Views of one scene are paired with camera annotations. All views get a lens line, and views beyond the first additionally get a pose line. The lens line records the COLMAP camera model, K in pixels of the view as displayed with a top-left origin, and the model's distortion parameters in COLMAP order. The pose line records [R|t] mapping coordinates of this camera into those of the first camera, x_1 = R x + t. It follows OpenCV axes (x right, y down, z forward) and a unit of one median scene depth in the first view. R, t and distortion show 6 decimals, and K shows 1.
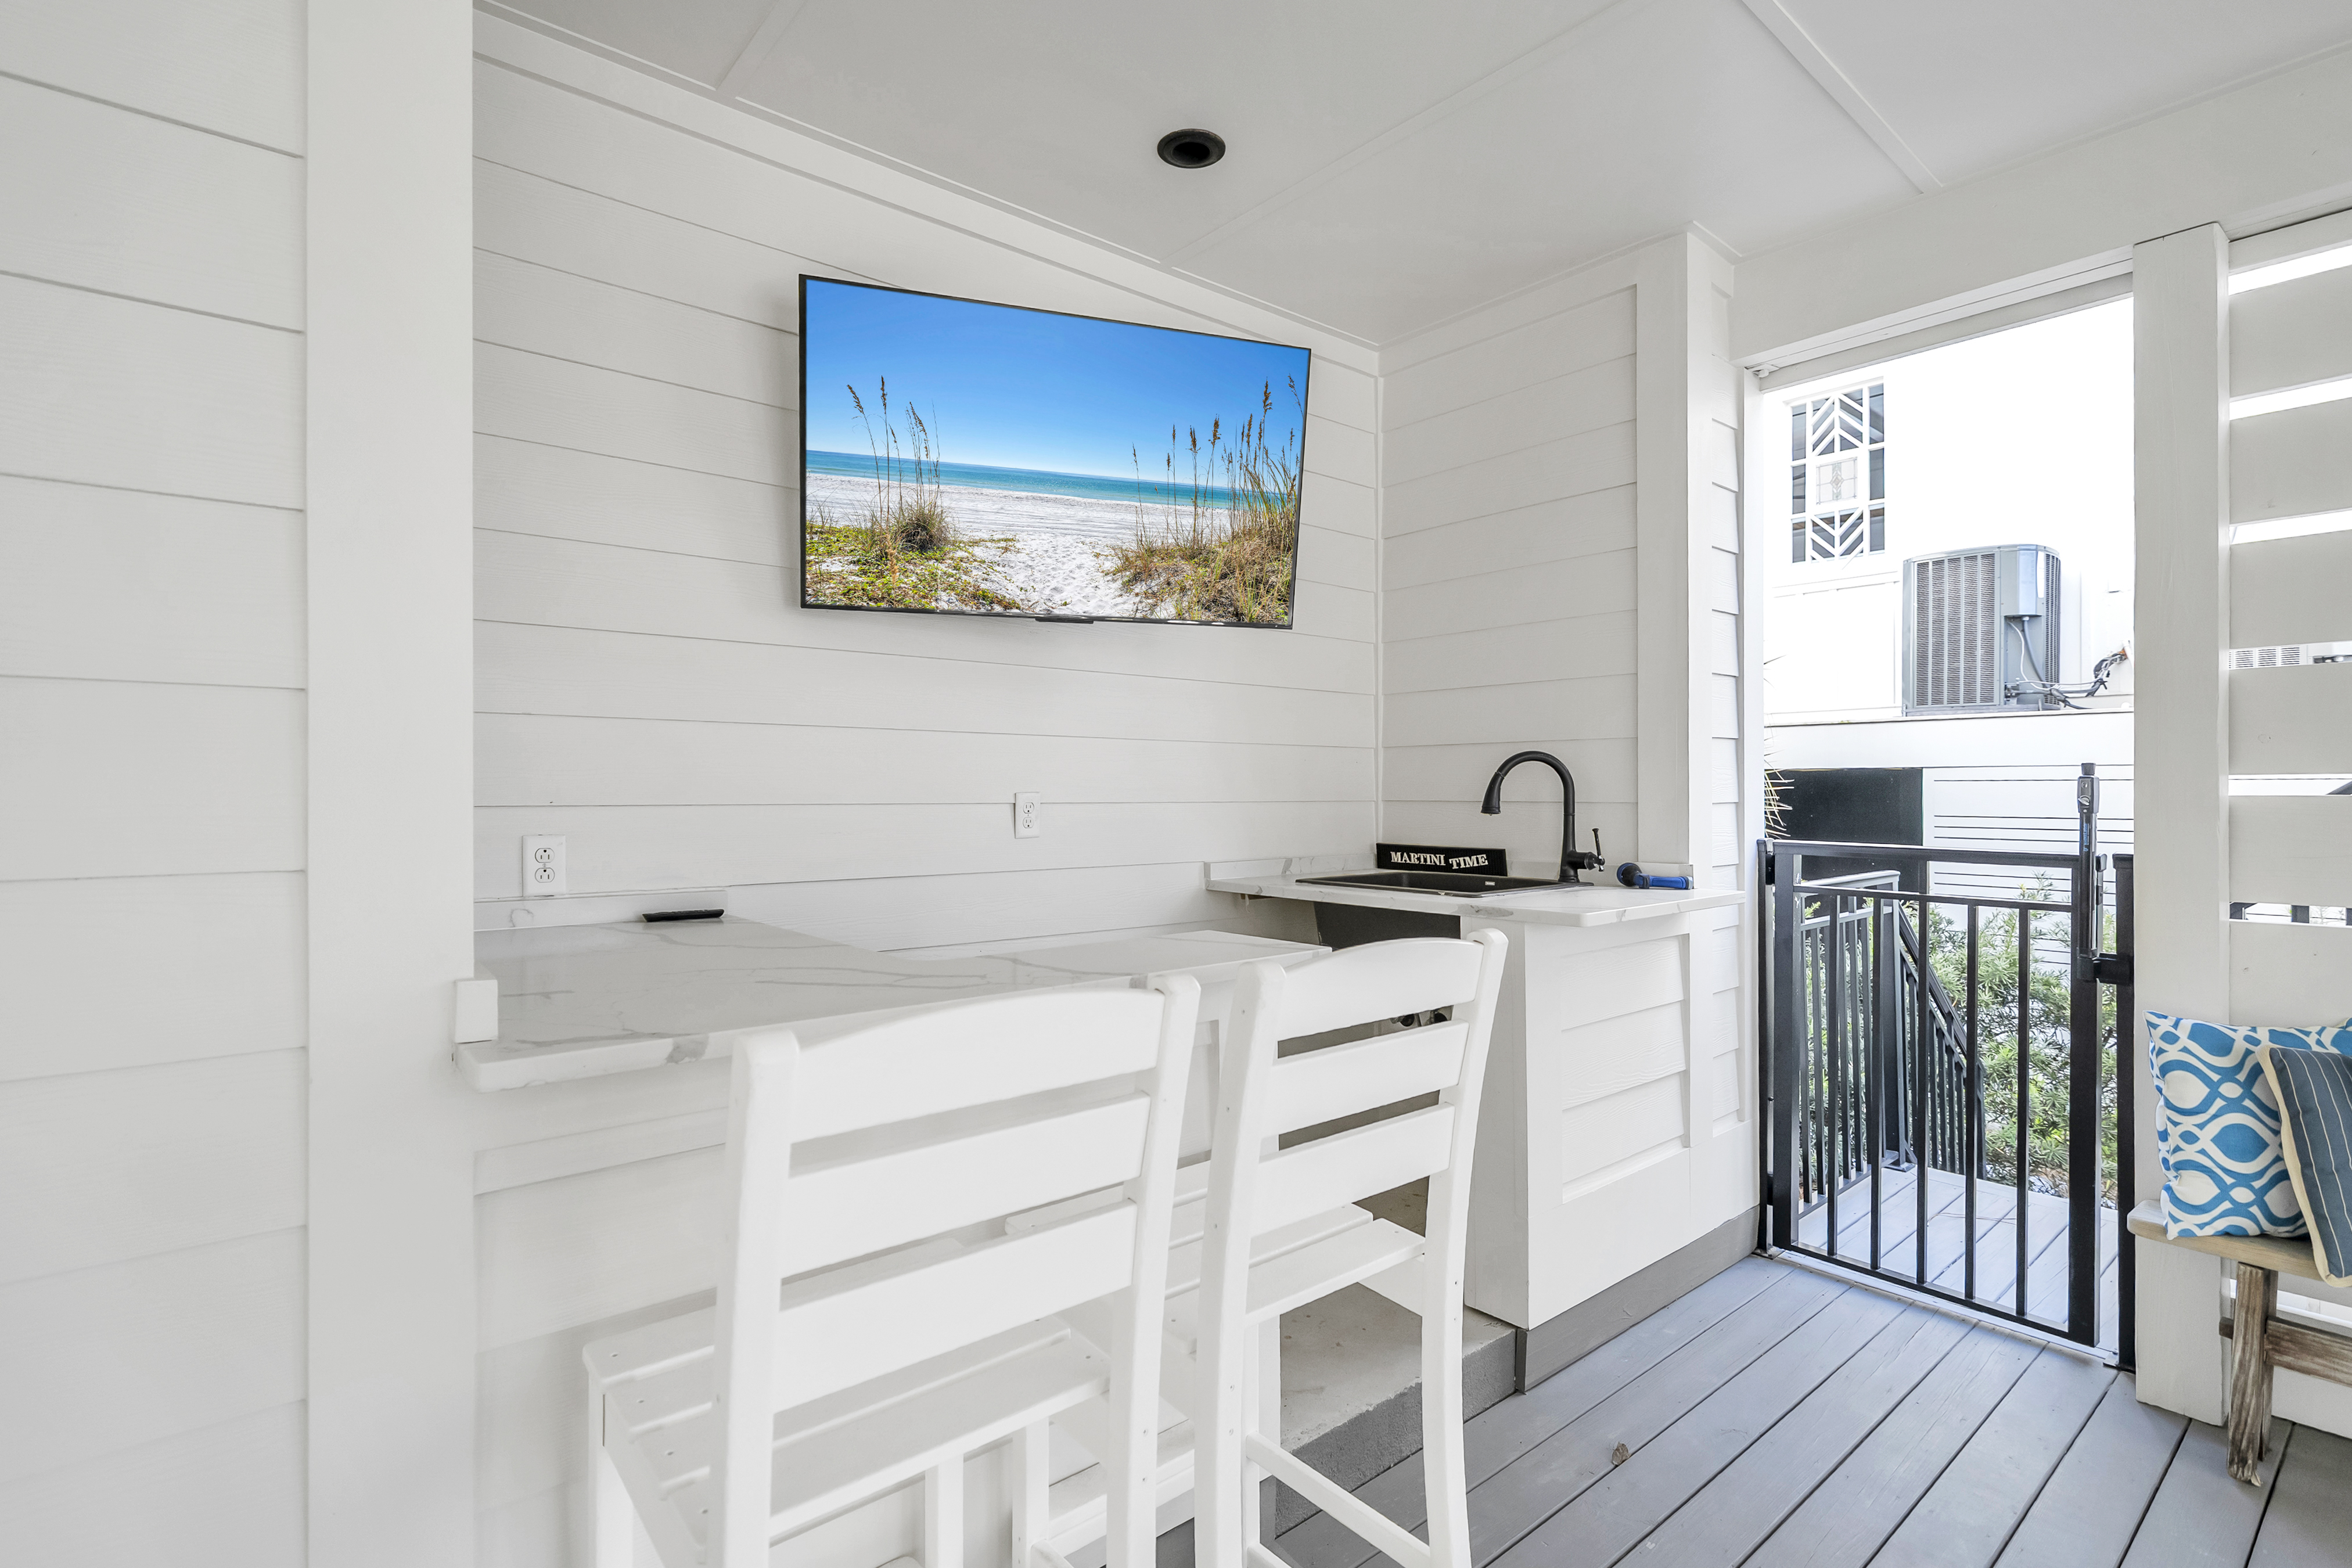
lens RADIAL K [[1066.7, 0, 1160.7], [0, 1066.7, 817.1], [0, 0, 1]] dist [-0.017765, -0.000273]
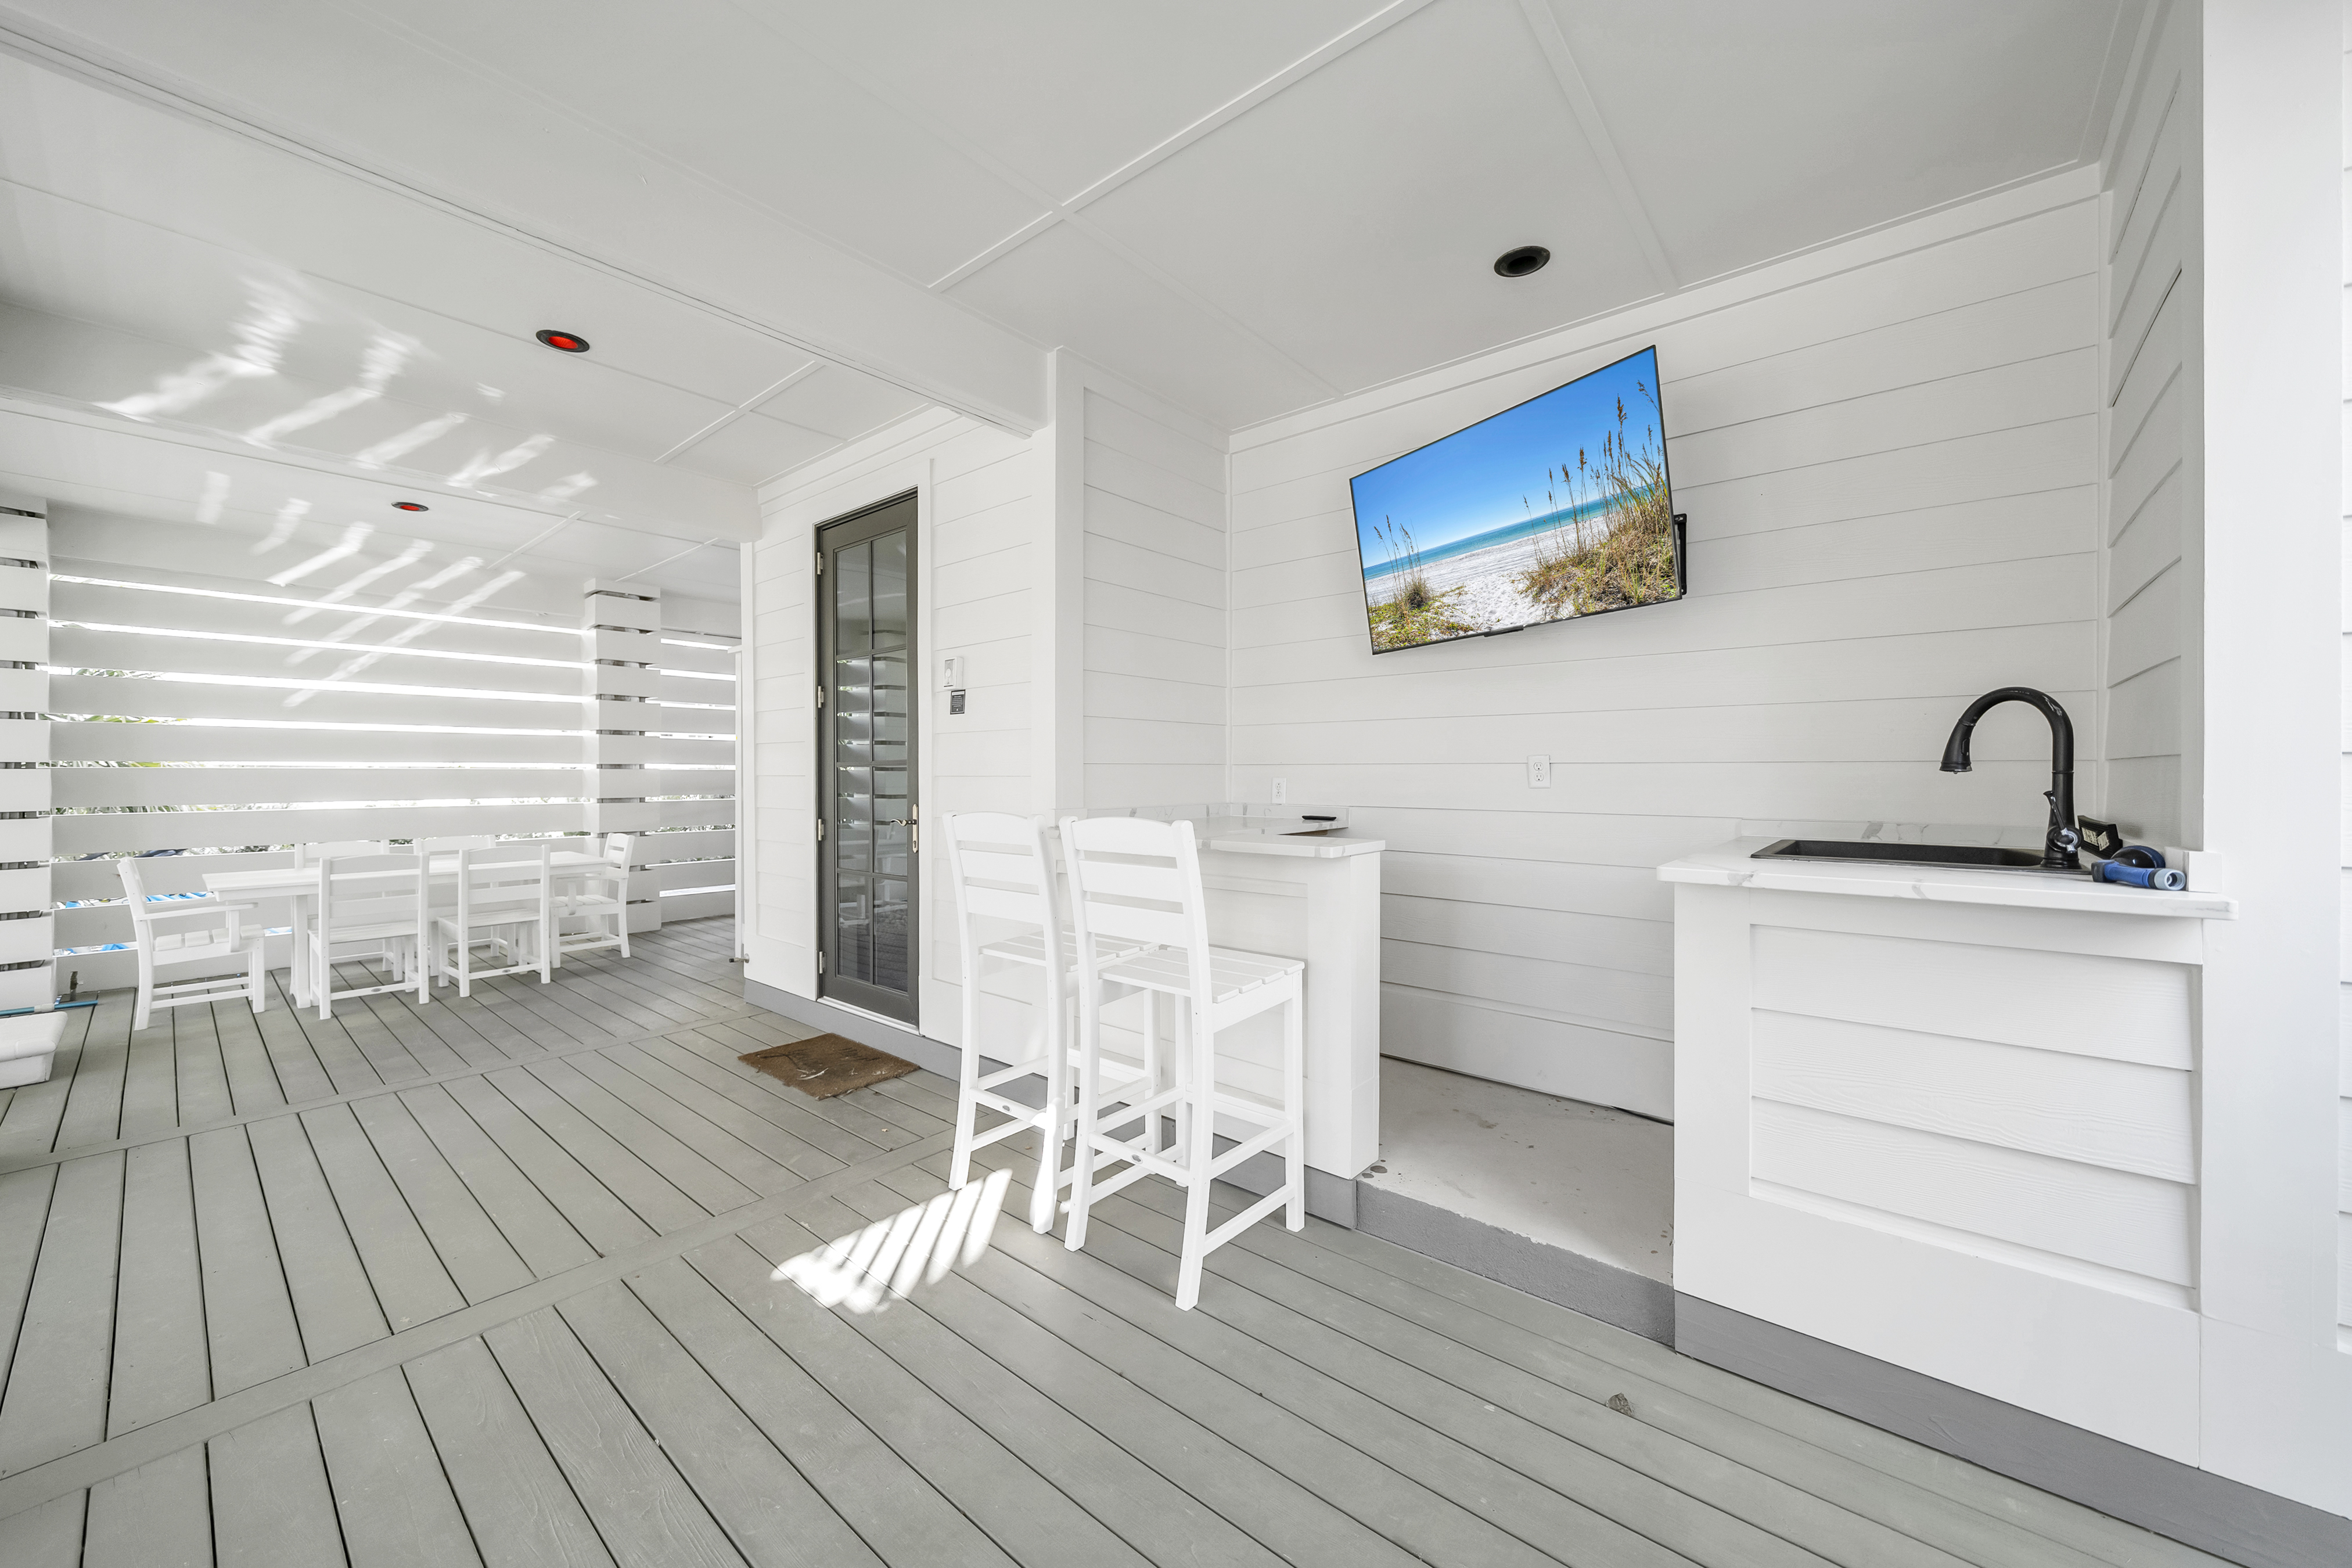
lens RADIAL K [[884.2, 0, 1167.3], [0, 884.2, 775.1], [0, 0, 1]] dist [0.001438, 0.000228]
pose [[0.190171, 0.008070, -0.981718, 0.969249], [-0.014256, 0.999883, 0.005458, 0.005793], [0.981648, 0.012958, 0.190264, 0.336680]]
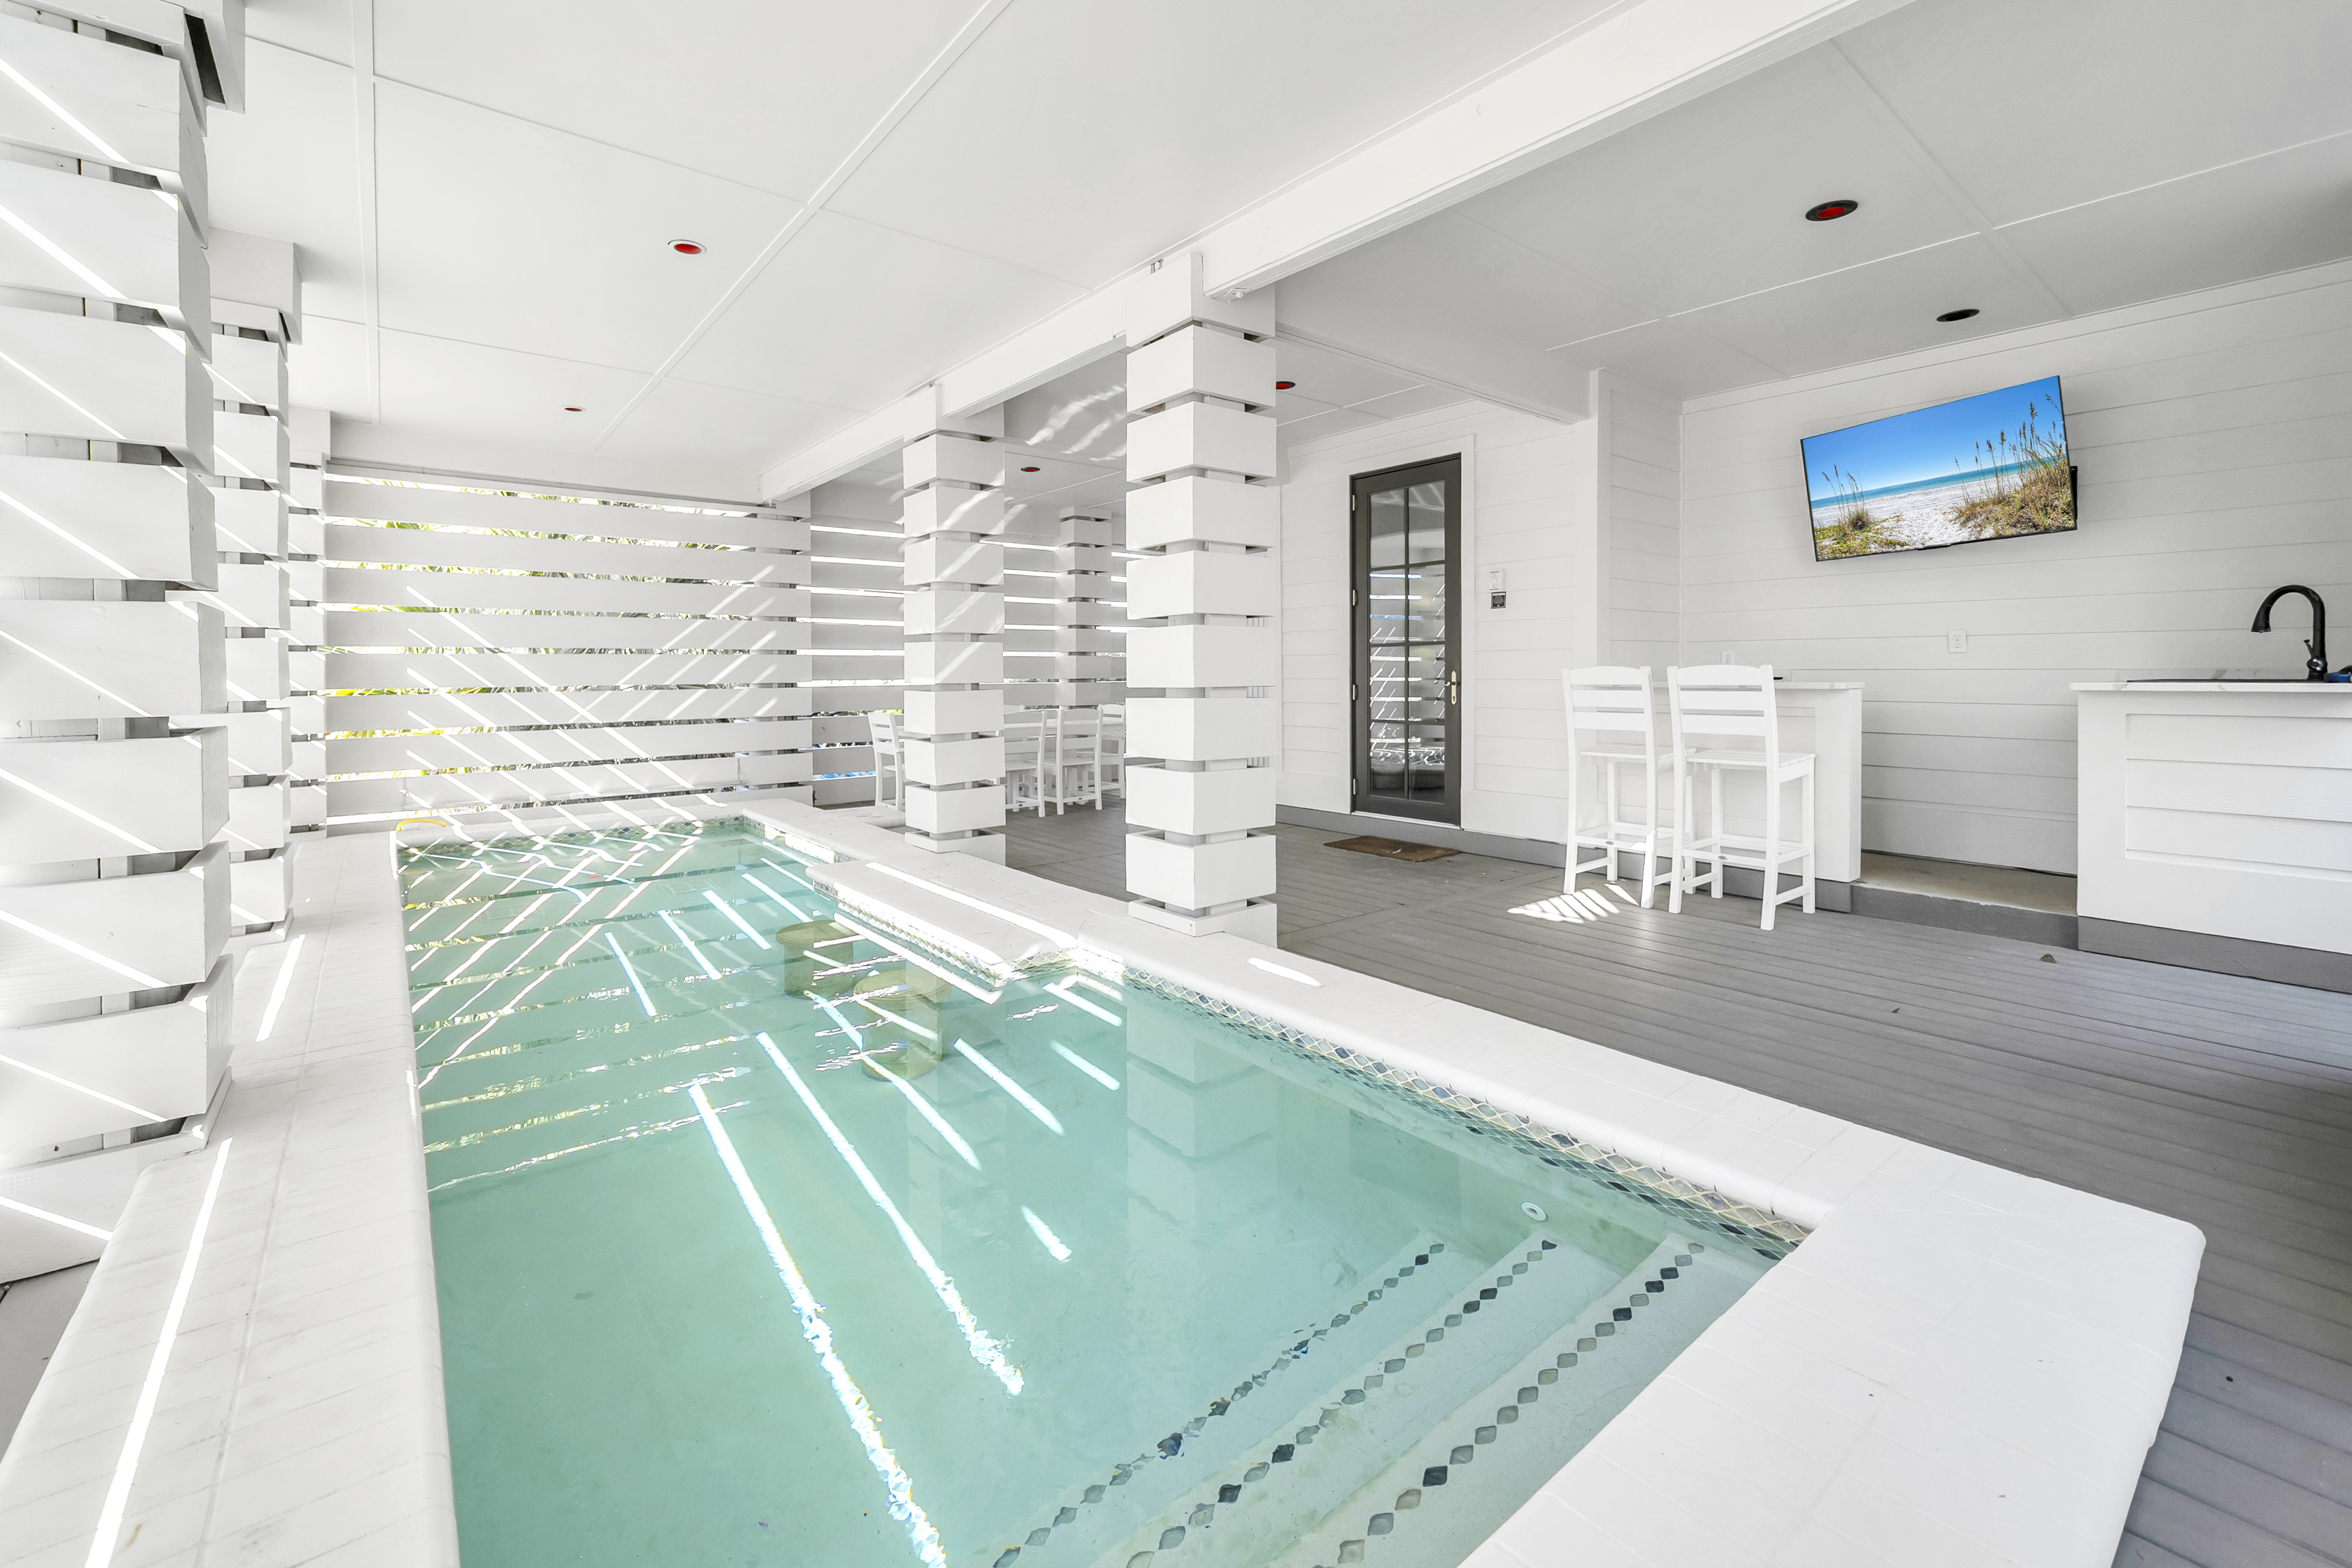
lens RADIAL K [[991.1, 0, 1153.8], [0, 991.1, 681.4], [0, 0, 1]] dist [-0.003827, -0.002047]
pose [[-0.008702, 0.014547, -0.999856, 1.844315], [-0.009767, 0.999845, 0.014632, 0.065868], [0.999914, 0.009893, -0.008559, -0.506359]]
